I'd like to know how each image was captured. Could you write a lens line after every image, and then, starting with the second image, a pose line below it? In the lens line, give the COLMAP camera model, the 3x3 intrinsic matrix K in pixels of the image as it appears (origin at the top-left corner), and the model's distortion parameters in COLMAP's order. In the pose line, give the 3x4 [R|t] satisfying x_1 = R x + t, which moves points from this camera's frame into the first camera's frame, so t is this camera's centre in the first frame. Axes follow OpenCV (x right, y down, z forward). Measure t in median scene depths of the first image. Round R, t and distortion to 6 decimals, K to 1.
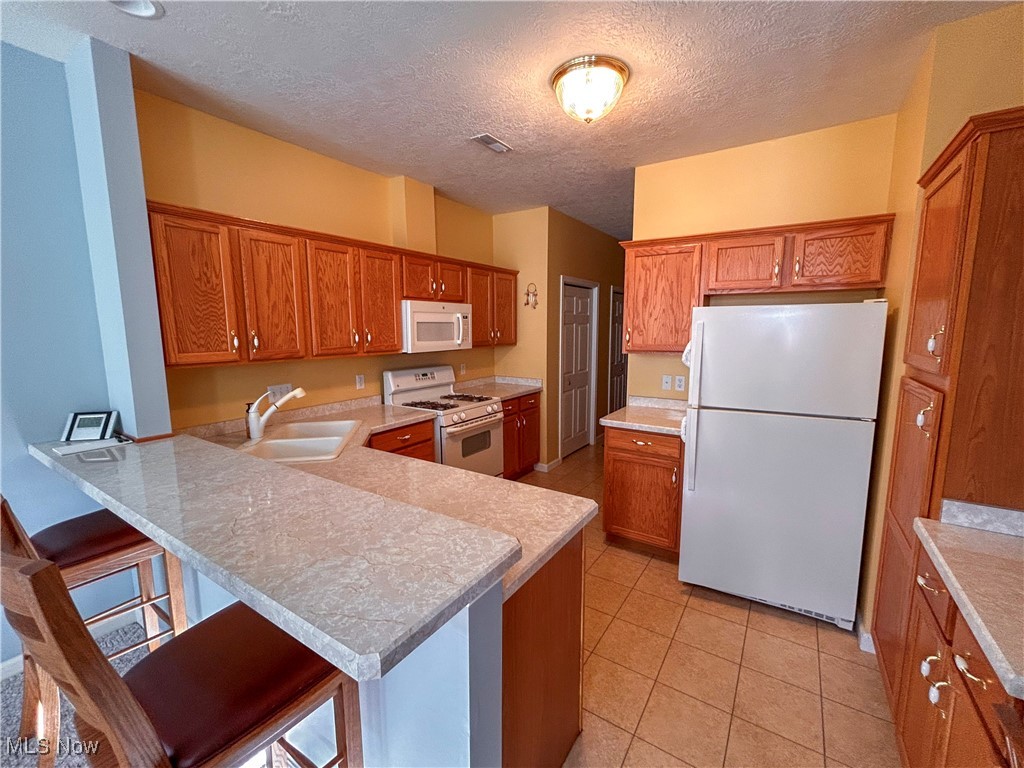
lens RADIAL K [[426.7, 0, 509.3], [0, 426.7, 383.3], [0, 0, 1]] dist [-0.002291, -0.000028]
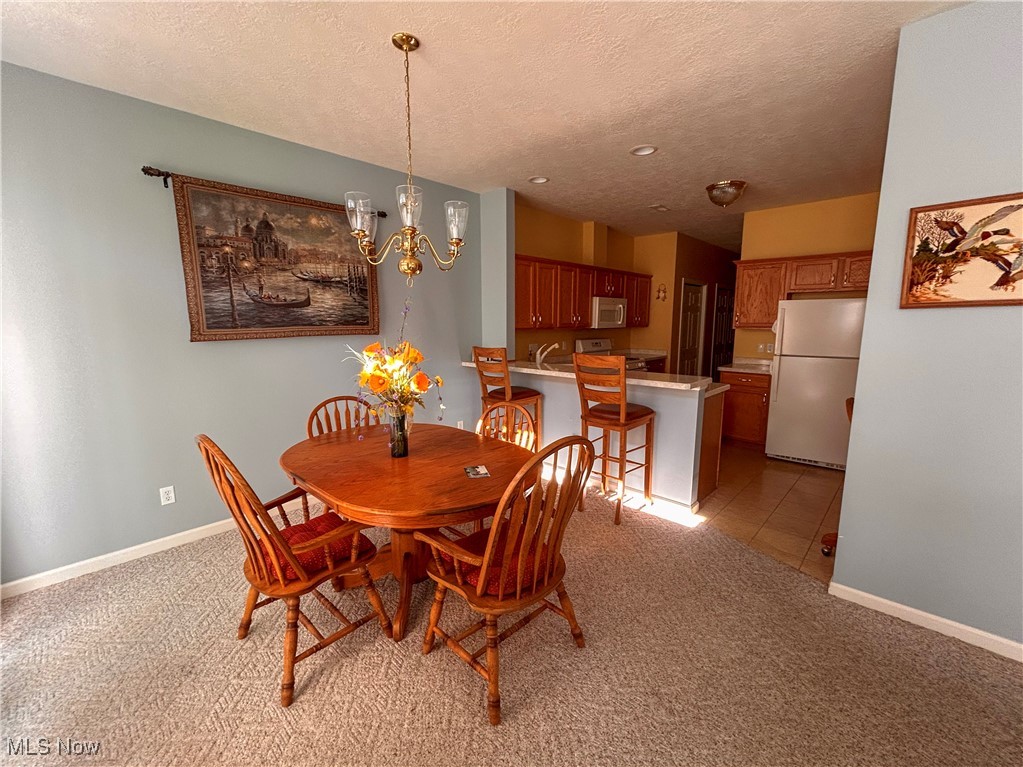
lens RADIAL K [[426.3, 0, 508.8], [0, 426.3, 382.8], [0, 0, 1]] dist [-0.002291, -0.000028]
pose [[0.984703, 0.027598, -0.172039, -0.310659], [-0.024736, 0.999518, 0.018760, 0.135463], [0.172474, -0.014218, 0.984911, -0.806721]]
